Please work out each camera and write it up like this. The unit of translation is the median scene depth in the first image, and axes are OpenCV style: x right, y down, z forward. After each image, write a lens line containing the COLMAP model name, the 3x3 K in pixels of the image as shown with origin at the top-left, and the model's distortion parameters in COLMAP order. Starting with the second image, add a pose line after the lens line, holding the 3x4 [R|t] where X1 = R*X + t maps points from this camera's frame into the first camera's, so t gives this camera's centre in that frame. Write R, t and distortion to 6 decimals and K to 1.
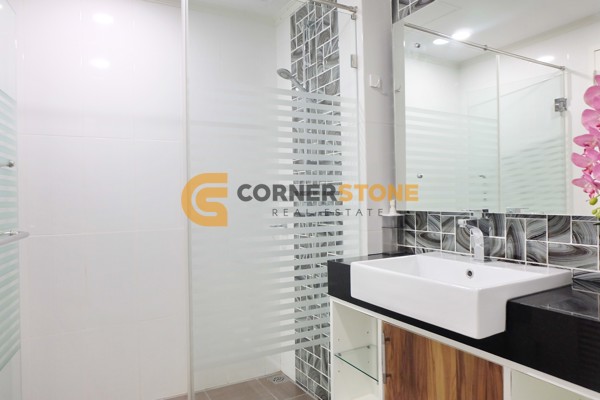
lens RADIAL K [[409.5, 0, 301.7], [0, 409.5, 197.2], [0, 0, 1]] dist [-0.058798, 0.059082]
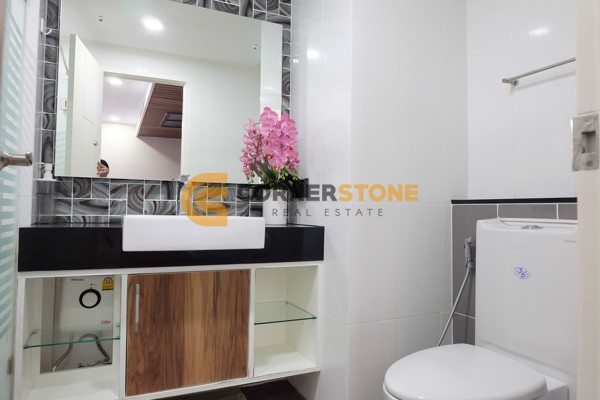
lens RADIAL K [[409.5, 0, 301.7], [0, 409.5, 197.2], [0, 0, 1]] dist [-0.058798, 0.059082]
pose [[0.087281, 0.057712, 0.994511, -0.835039], [-0.011873, 0.998310, -0.056891, 0.169223], [-0.996113, -0.006842, 0.087819, 0.496731]]
